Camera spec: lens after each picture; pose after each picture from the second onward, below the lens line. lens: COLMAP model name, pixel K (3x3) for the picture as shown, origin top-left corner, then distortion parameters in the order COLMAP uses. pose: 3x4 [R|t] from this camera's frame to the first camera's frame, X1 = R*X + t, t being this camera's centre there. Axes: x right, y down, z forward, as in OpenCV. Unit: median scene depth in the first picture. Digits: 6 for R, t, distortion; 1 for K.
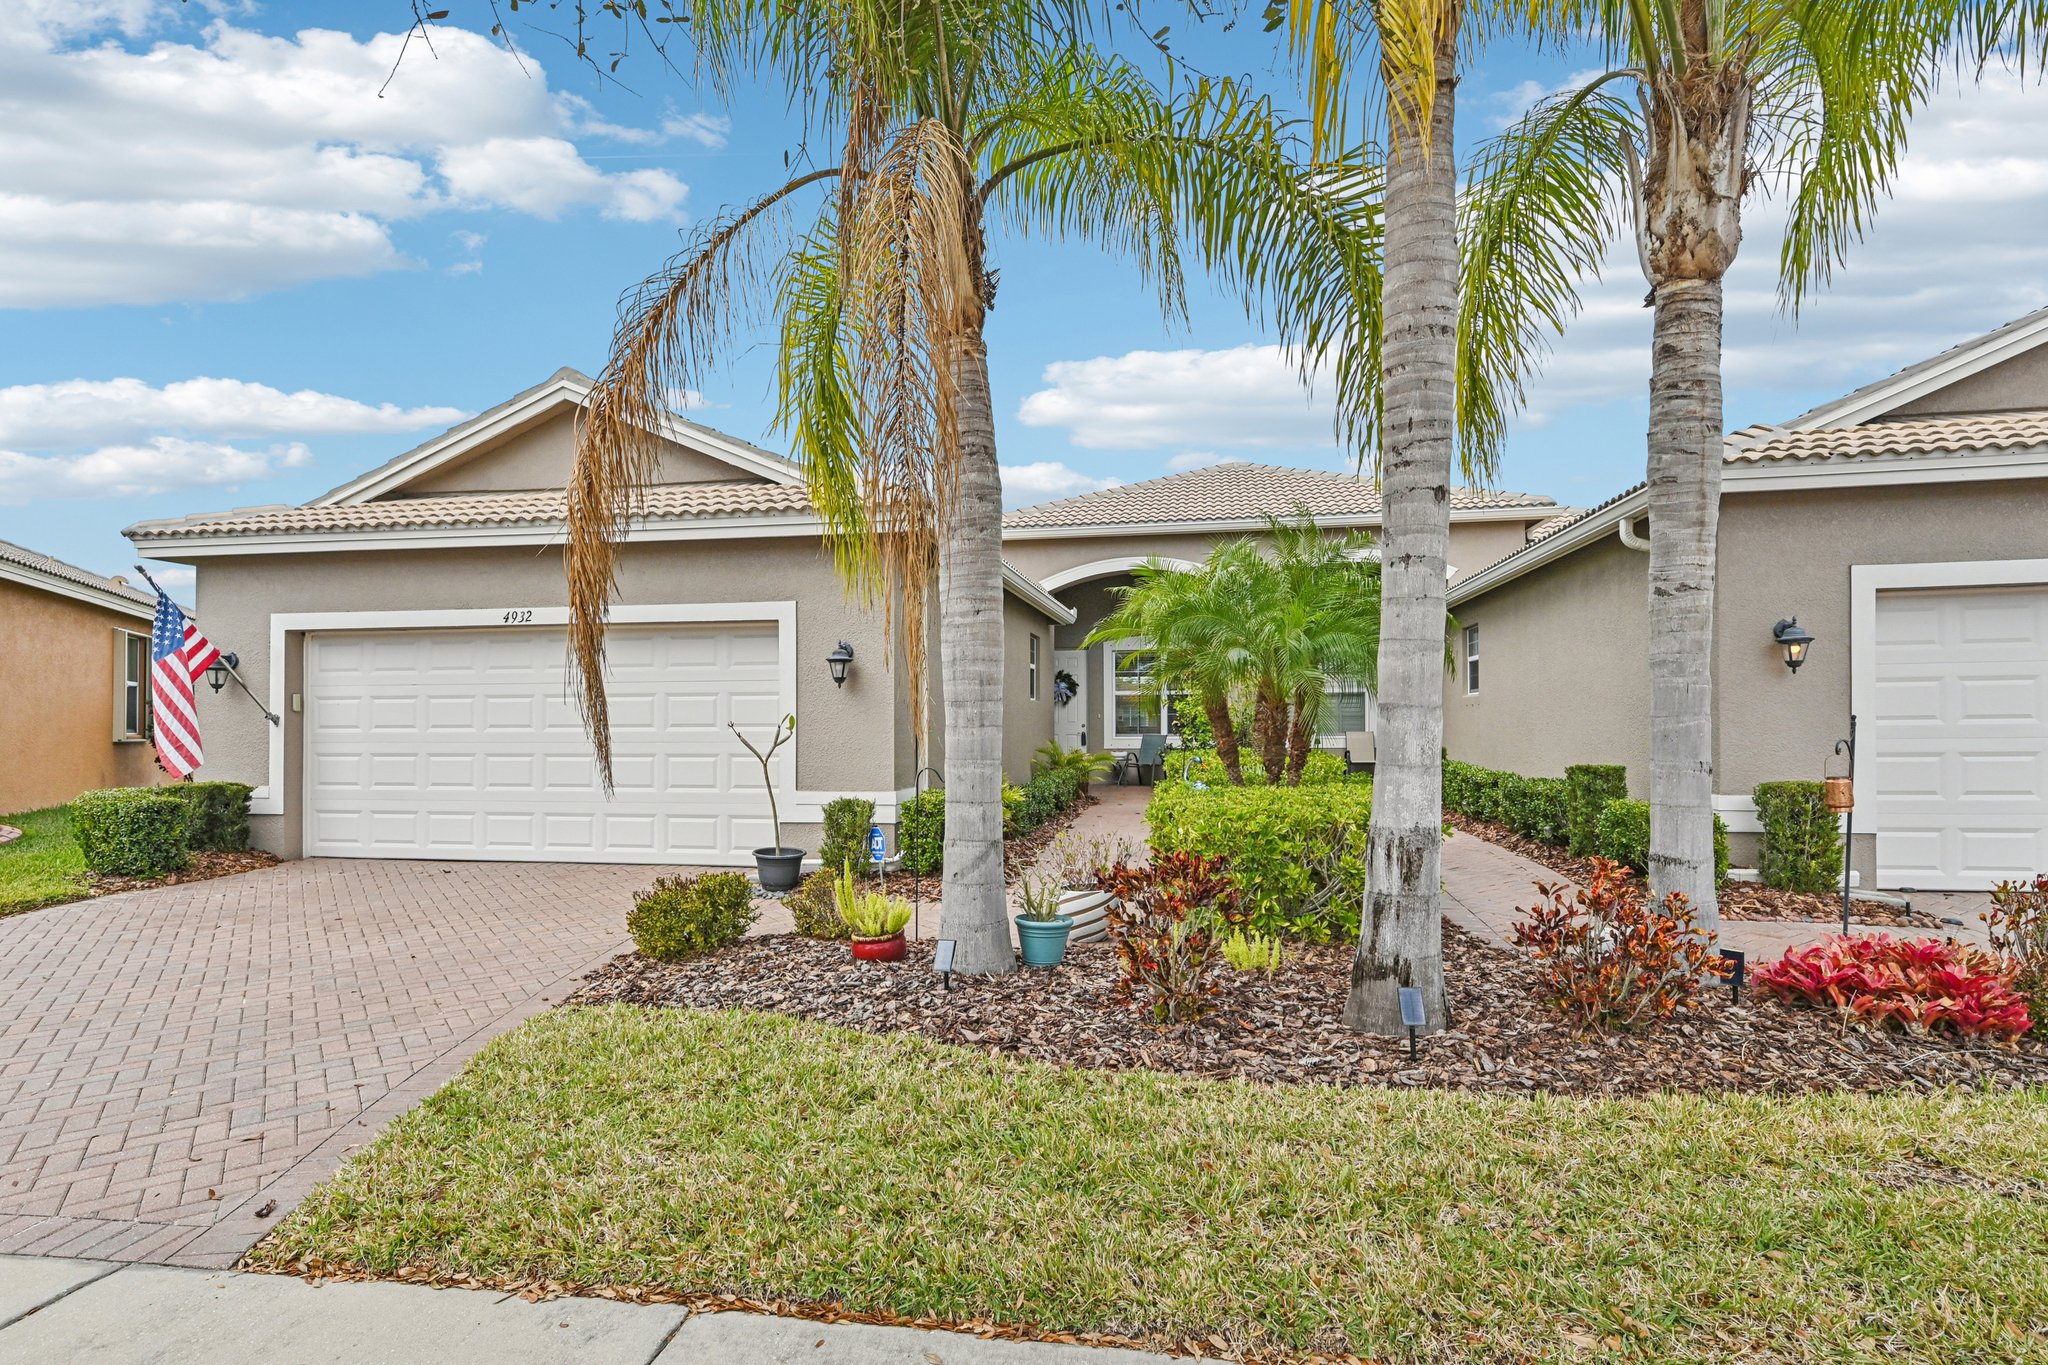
lens RADIAL K [[1058.7, 0, 1026.2], [0, 1058.7, 686.3], [0, 0, 1]] dist [0.000837, 0.002092]
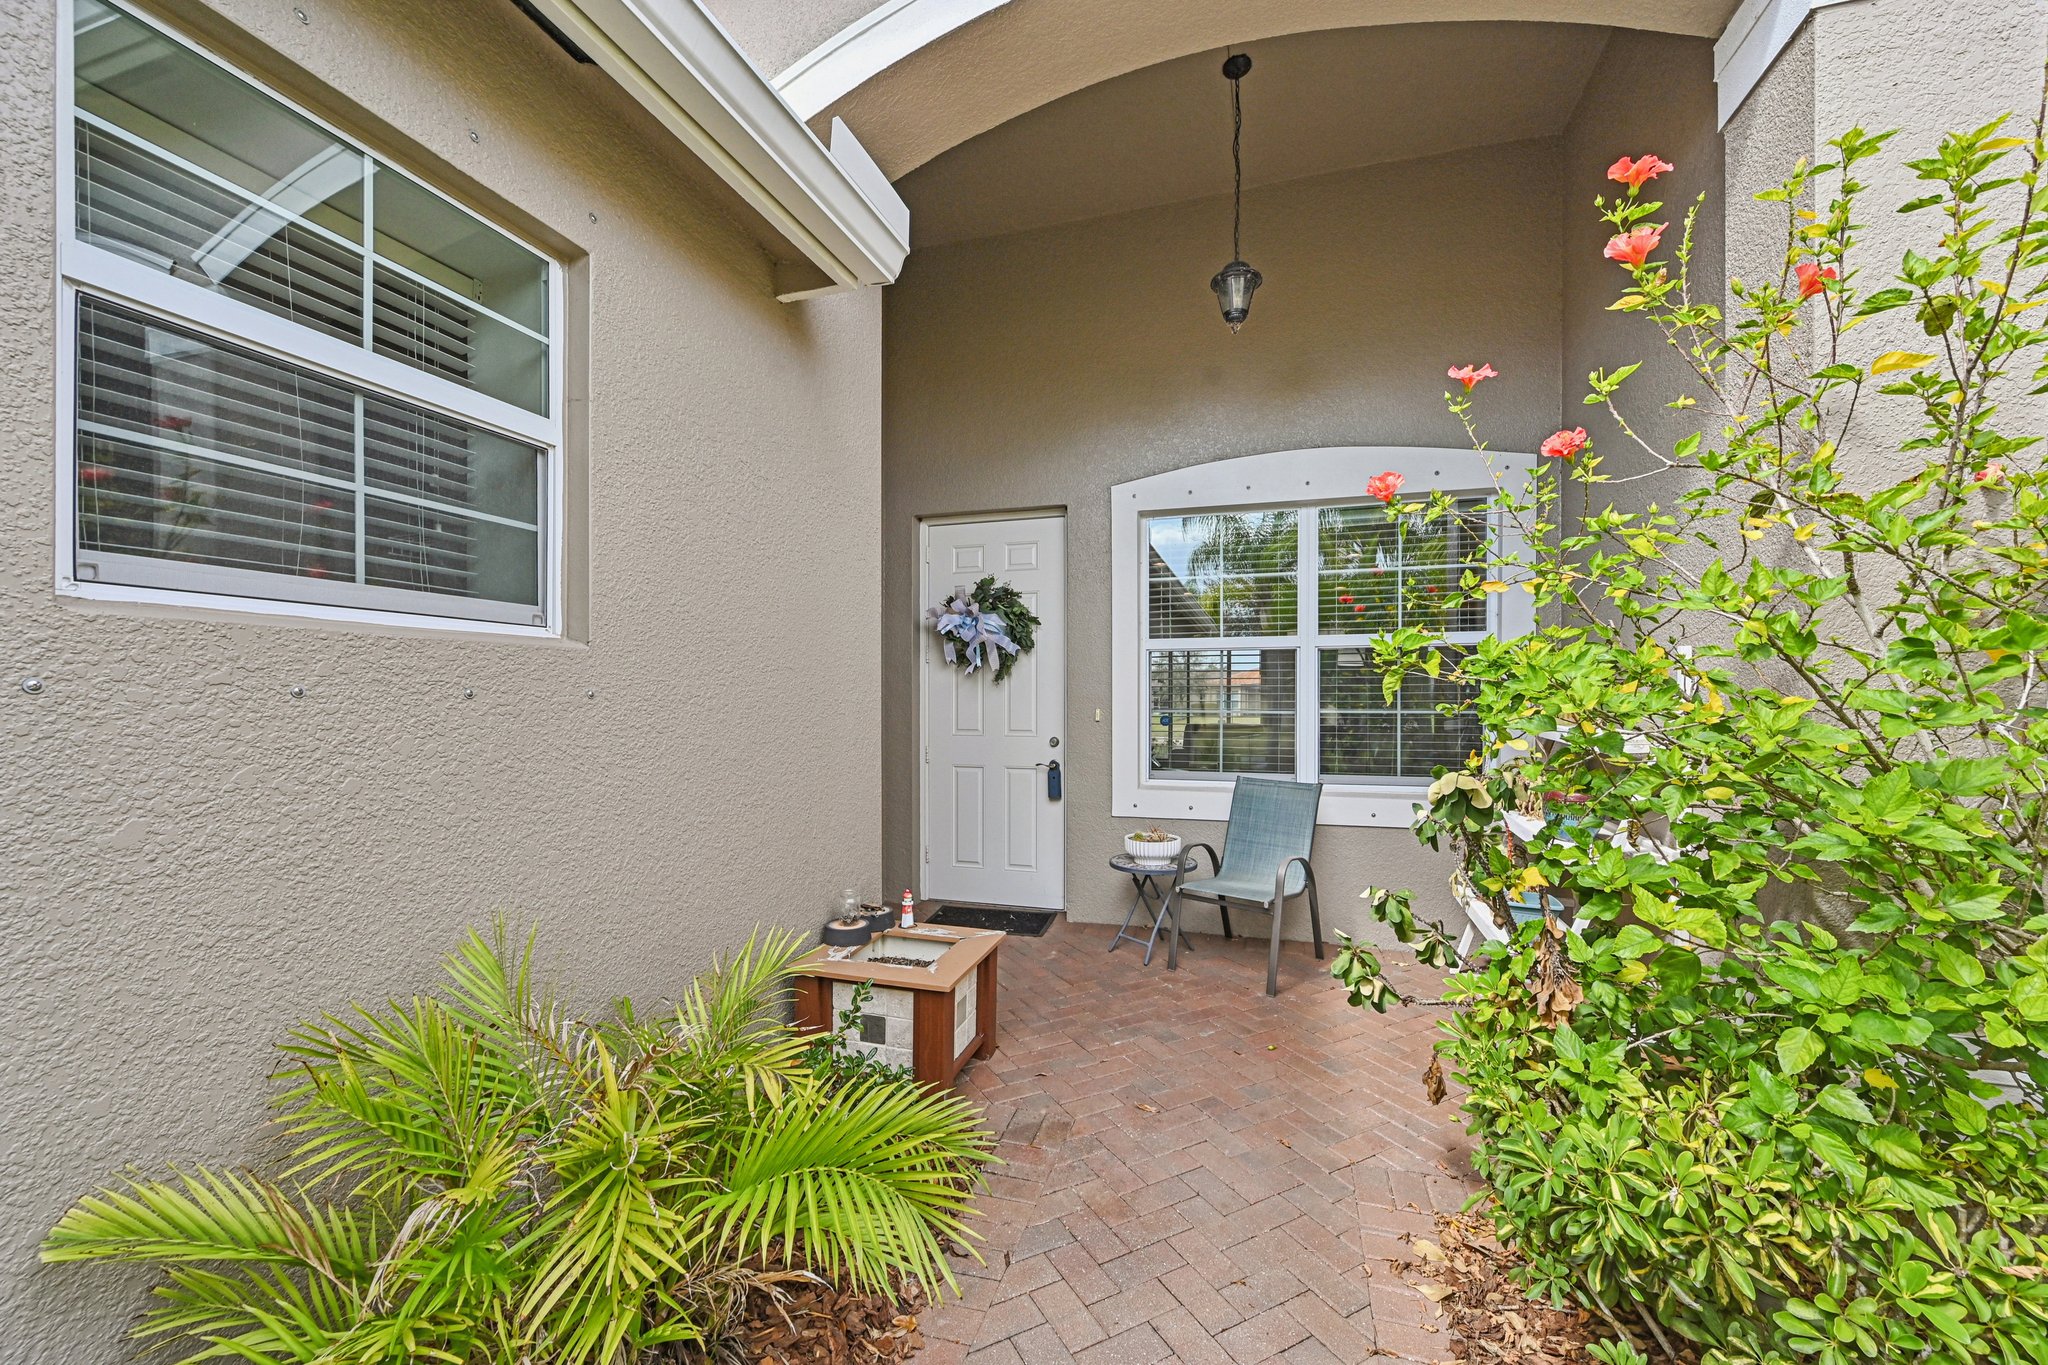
lens RADIAL K [[816.2, 0, 1019.8], [0, 816.2, 679.0], [0, 0, 1]] dist [0.002999, 0.000252]
pose [[0.990364, 0.002216, -0.138474, 0.156659], [-0.000623, 0.999933, 0.011547, 0.028098], [0.138490, -0.011349, 0.990299, 1.468254]]
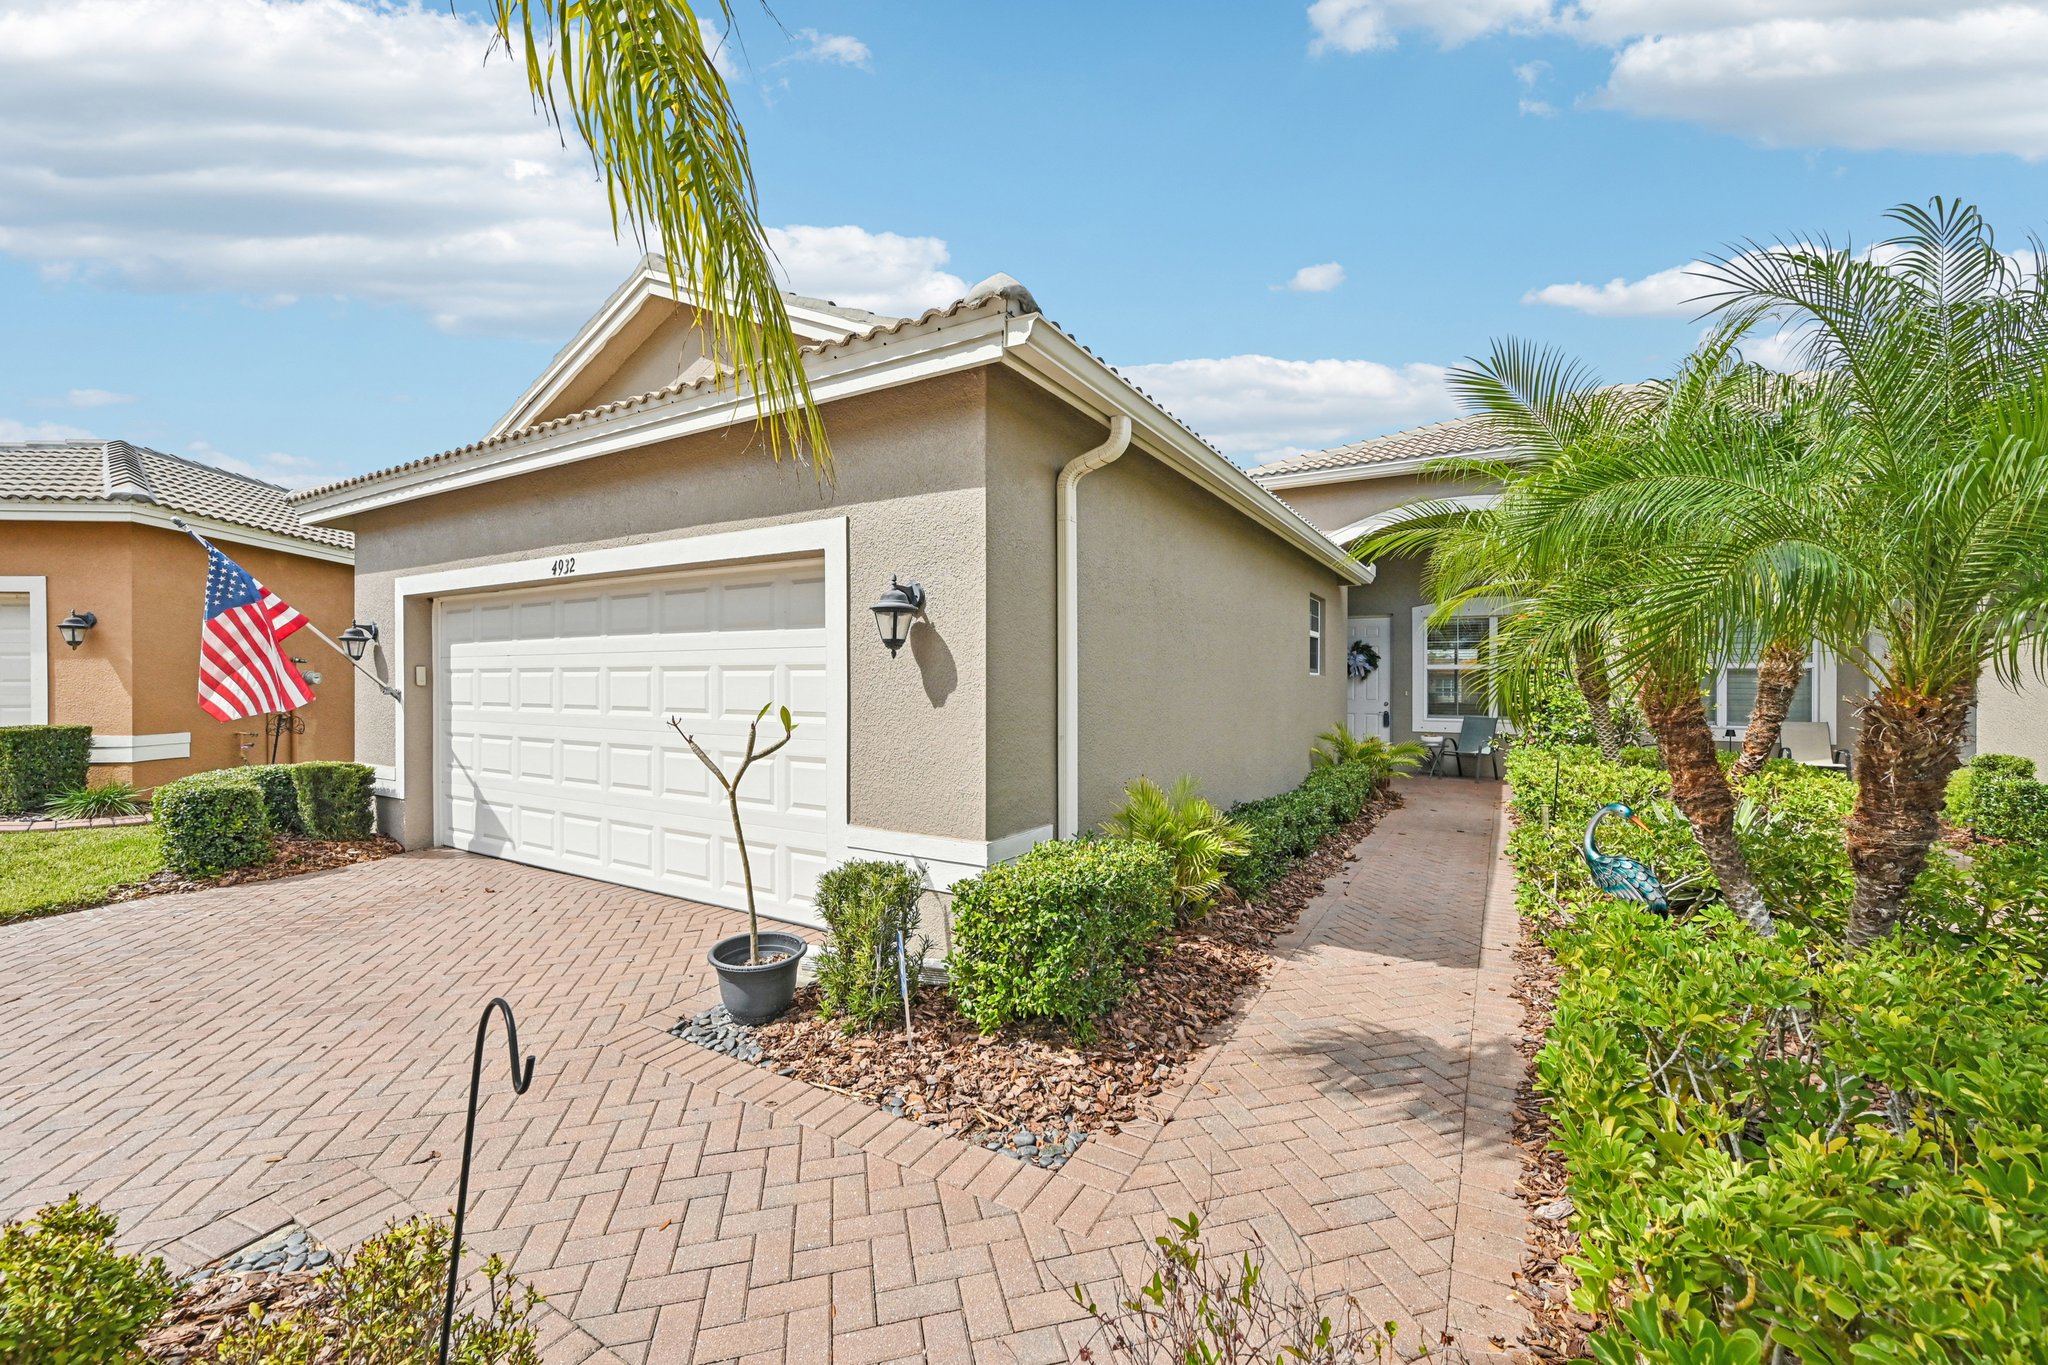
lens RADIAL K [[816.2, 0, 1028.1], [0, 816.2, 669.9], [0, 0, 1]] dist [0.002999, 0.000252]
pose [[0.931596, 0.002005, -0.363489, 0.047542], [0.001884, 0.999945, 0.010344, 0.003415], [0.363490, -0.010321, 0.931541, 0.537786]]
